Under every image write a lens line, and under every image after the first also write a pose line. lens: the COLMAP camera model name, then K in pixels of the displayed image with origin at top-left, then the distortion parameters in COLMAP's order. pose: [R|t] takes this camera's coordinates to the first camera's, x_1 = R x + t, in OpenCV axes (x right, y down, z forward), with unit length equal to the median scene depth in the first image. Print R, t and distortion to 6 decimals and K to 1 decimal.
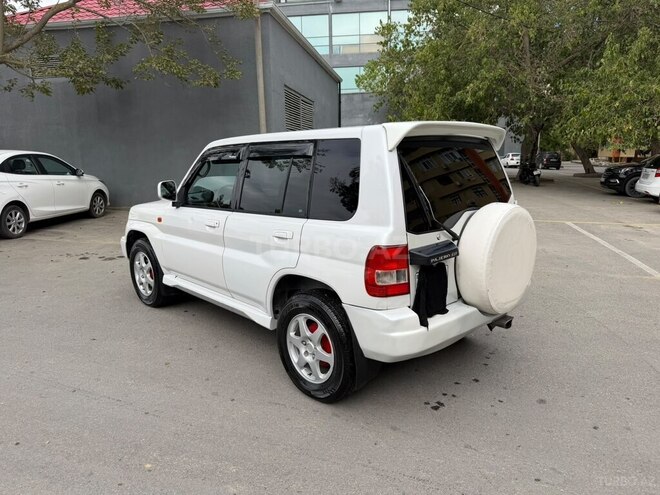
lens RADIAL K [[470.5, 0, 330.2], [0, 470.5, 251.8], [0, 0, 1]] dist [0.045136, -0.060336]
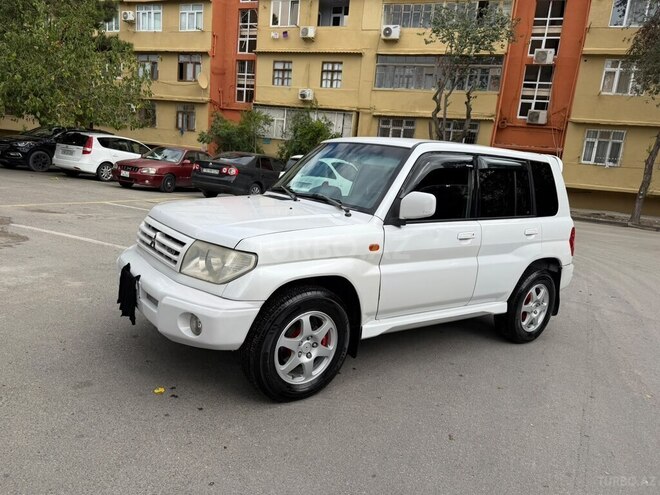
lens RADIAL K [[469.3, 0, 334.0], [0, 469.3, 246.7], [0, 0, 1]] dist [0.033848, -0.046628]
pose [[0.127979, -0.164472, 0.978044, -0.936267], [0.102154, 0.983094, 0.151954, -0.161553], [-0.986502, 0.080464, 0.142617, 0.871288]]
